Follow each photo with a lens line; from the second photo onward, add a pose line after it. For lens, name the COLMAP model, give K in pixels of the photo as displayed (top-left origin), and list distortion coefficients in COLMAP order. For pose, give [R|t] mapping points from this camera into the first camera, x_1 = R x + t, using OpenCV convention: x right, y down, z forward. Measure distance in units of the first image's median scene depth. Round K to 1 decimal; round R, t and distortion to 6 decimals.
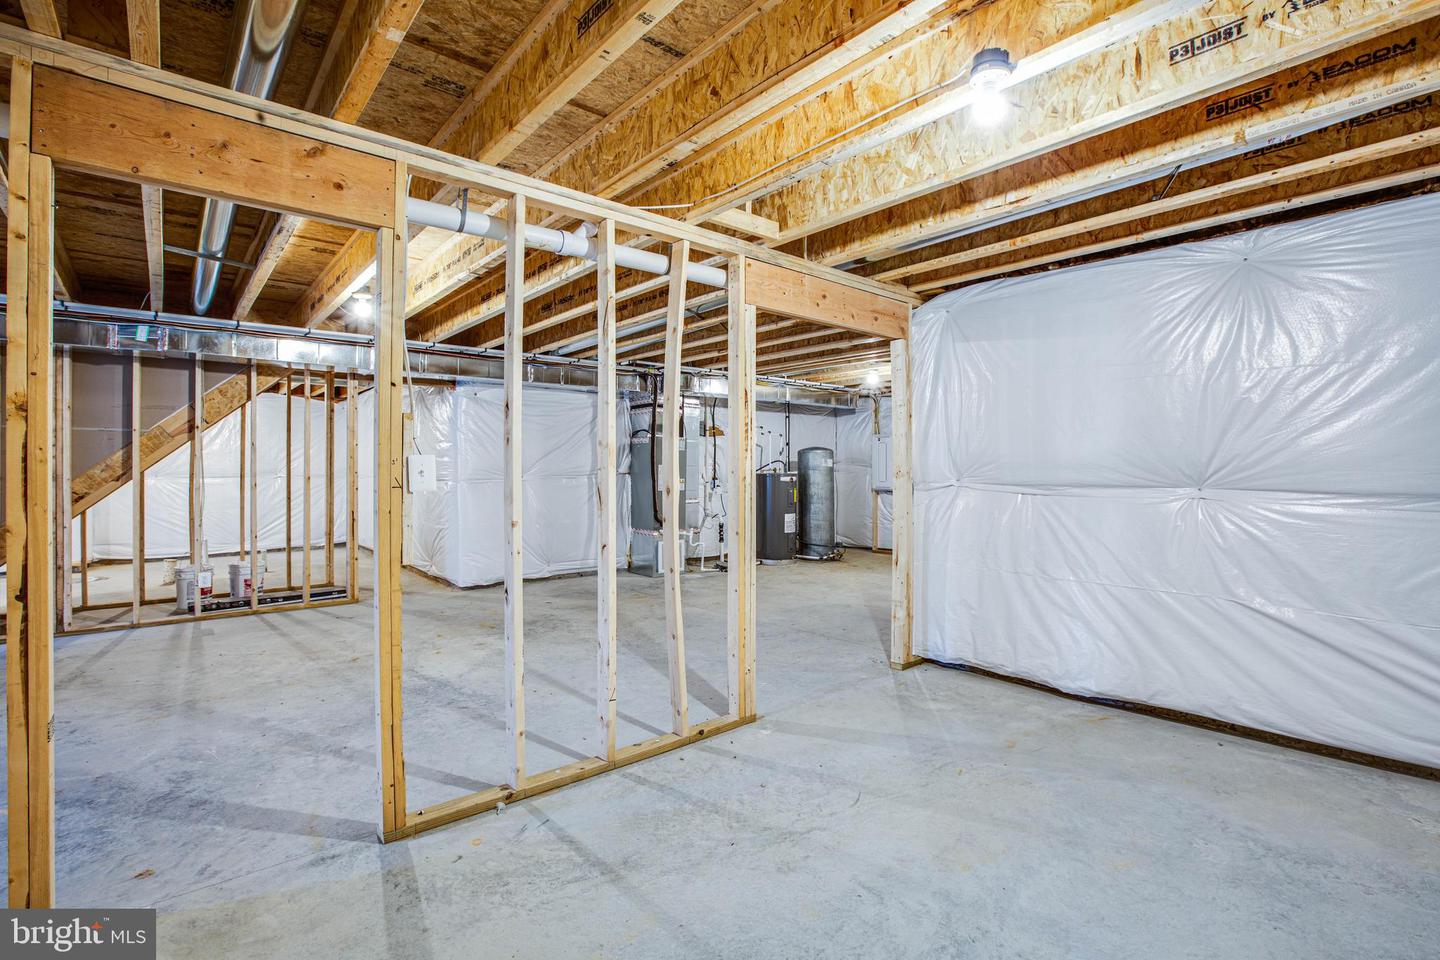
lens RADIAL K [[665.5, 0, 720.0], [0, 665.5, 480.0], [0, 0, 1]] dist [-0.060151, 0.021774]
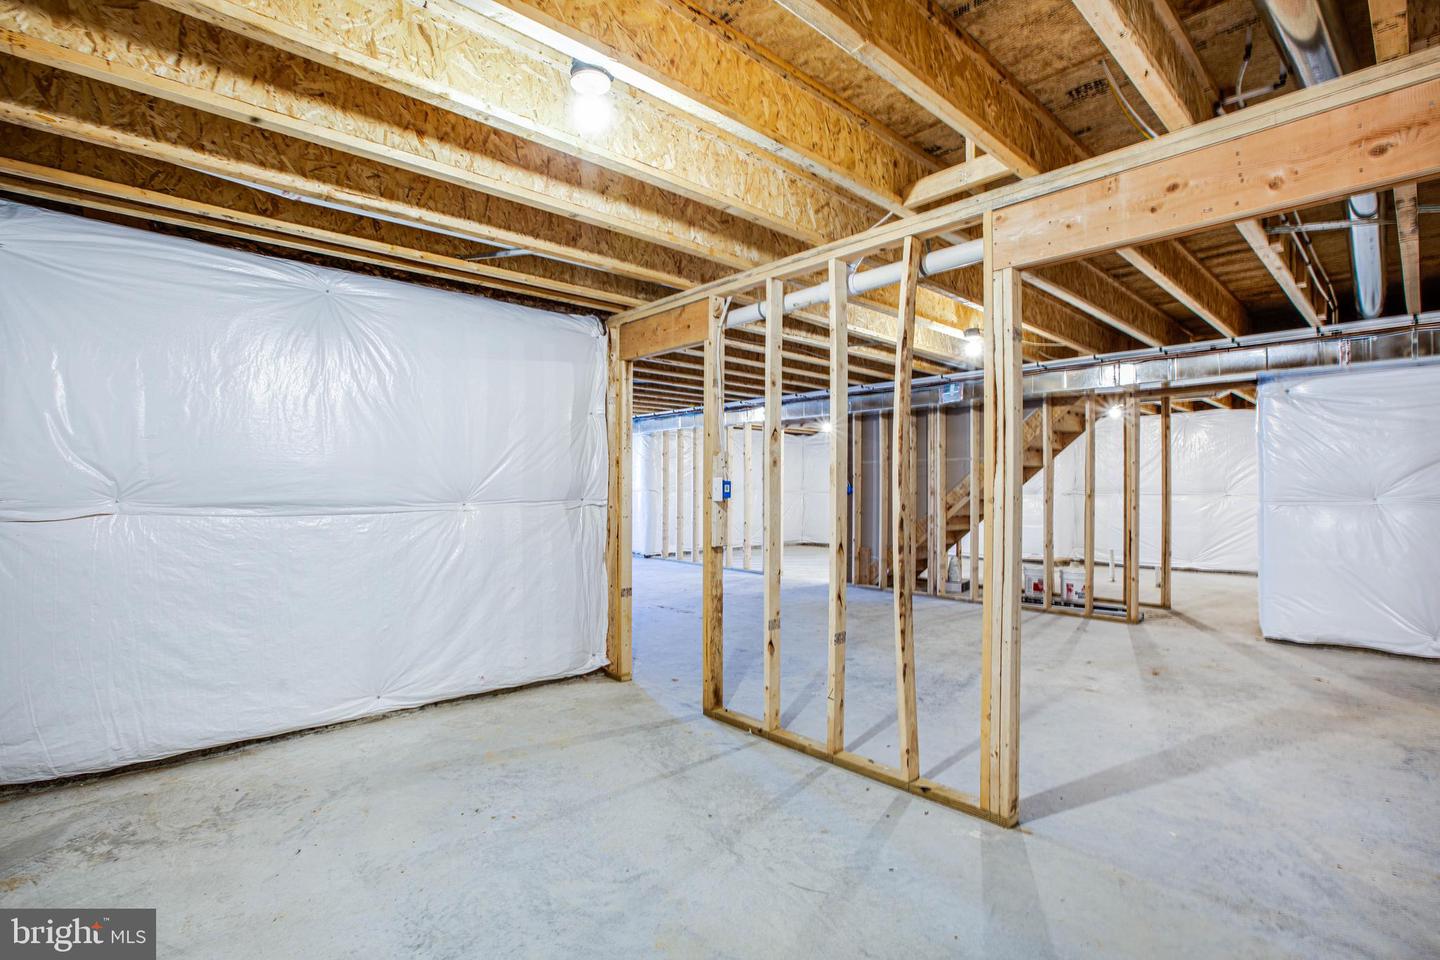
lens RADIAL K [[665.5, 0, 720.0], [0, 665.5, 480.0], [0, 0, 1]] dist [-0.060151, 0.021774]
pose [[0.036214, -0.007133, -0.999319, 0.990309], [-0.021681, 0.999734, -0.007921, -0.020555], [0.999109, 0.021953, 0.036050, 0.811300]]
